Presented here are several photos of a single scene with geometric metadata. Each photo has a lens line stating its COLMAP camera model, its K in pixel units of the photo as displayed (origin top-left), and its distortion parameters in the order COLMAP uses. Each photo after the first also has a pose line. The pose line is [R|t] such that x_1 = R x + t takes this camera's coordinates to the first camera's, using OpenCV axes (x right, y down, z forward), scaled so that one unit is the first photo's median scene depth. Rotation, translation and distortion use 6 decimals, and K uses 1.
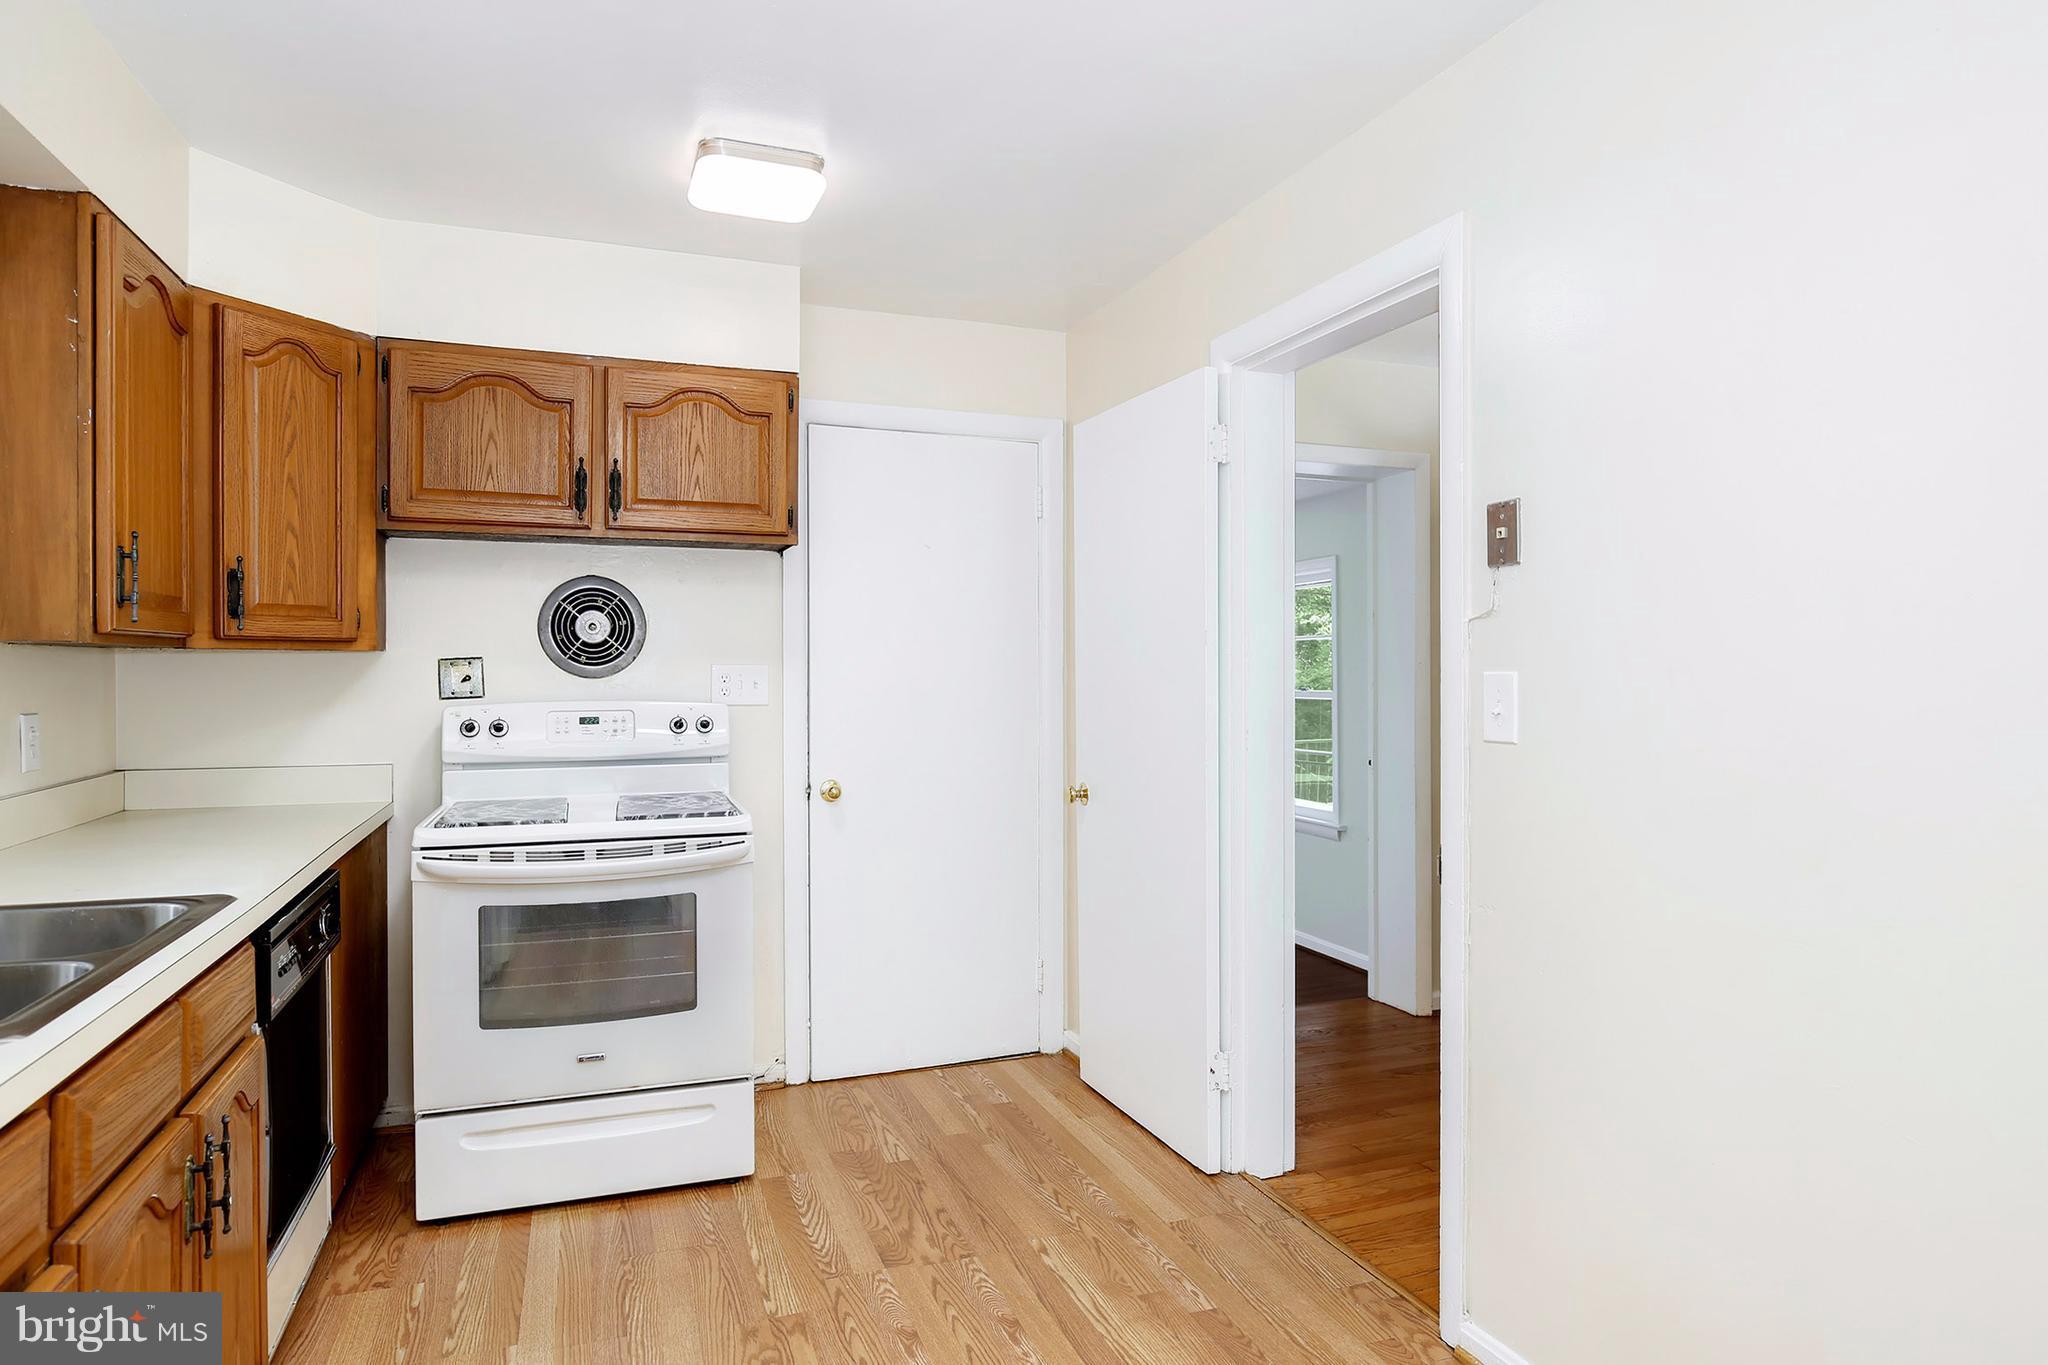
lens RADIAL K [[1168.9, 0, 1026.0], [0, 1168.9, 670.8], [0, 0, 1]] dist [-0.006927, 0.002972]
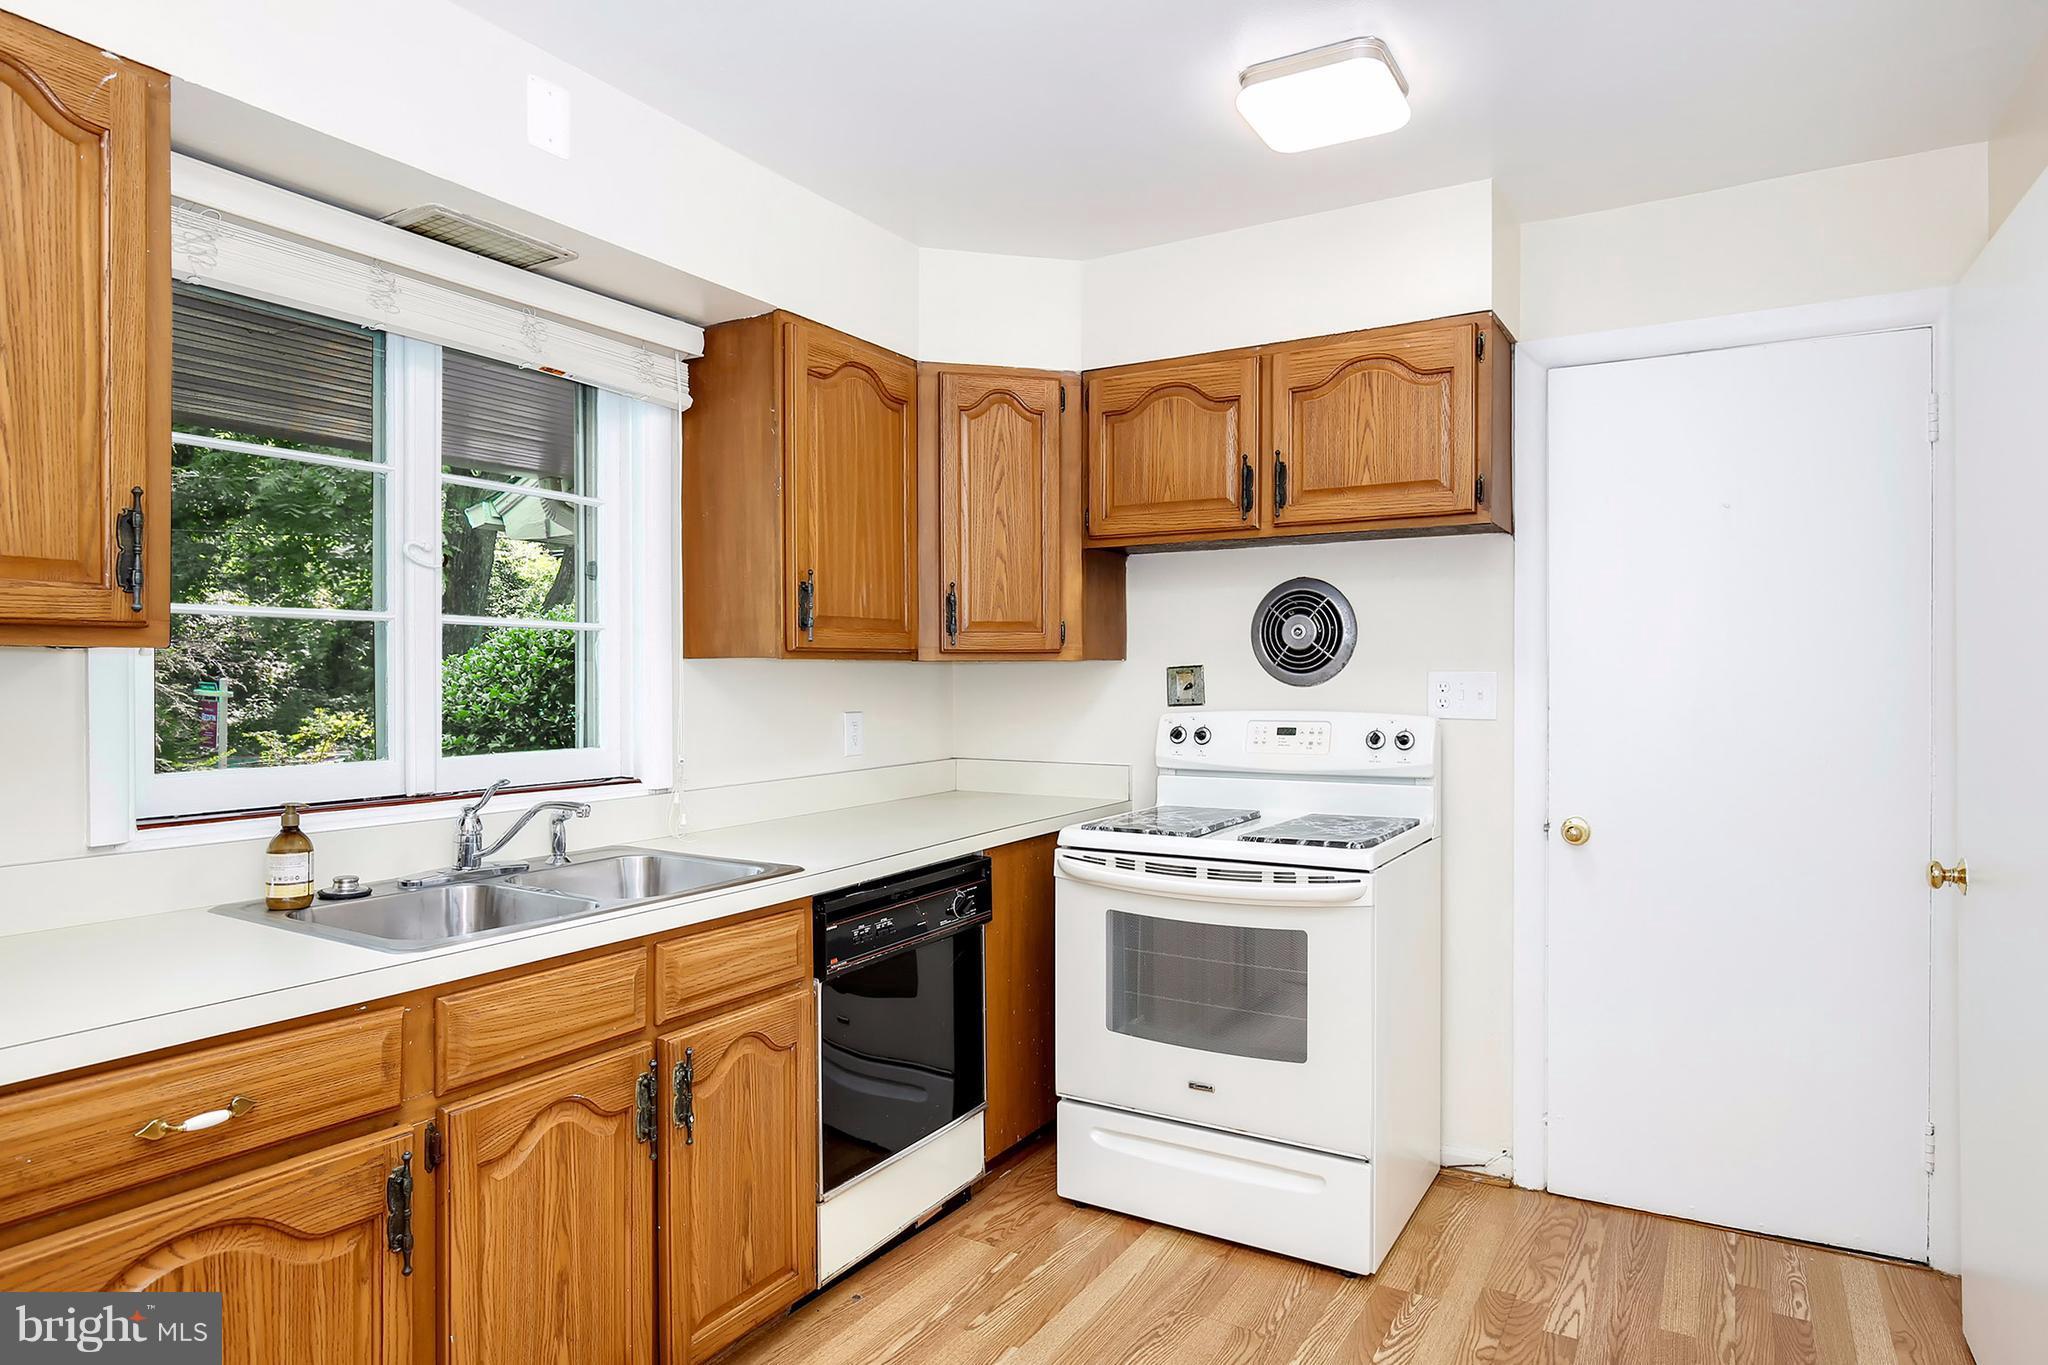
lens RADIAL K [[1168.9, 0, 1038.2], [0, 1168.9, 685.5], [0, 0, 1]] dist [-0.006927, 0.002972]
pose [[0.636573, 0.004455, -0.771203, 0.259109], [0.002098, 0.999970, 0.007508, -0.002392], [0.771213, -0.006398, 0.636545, 0.276279]]
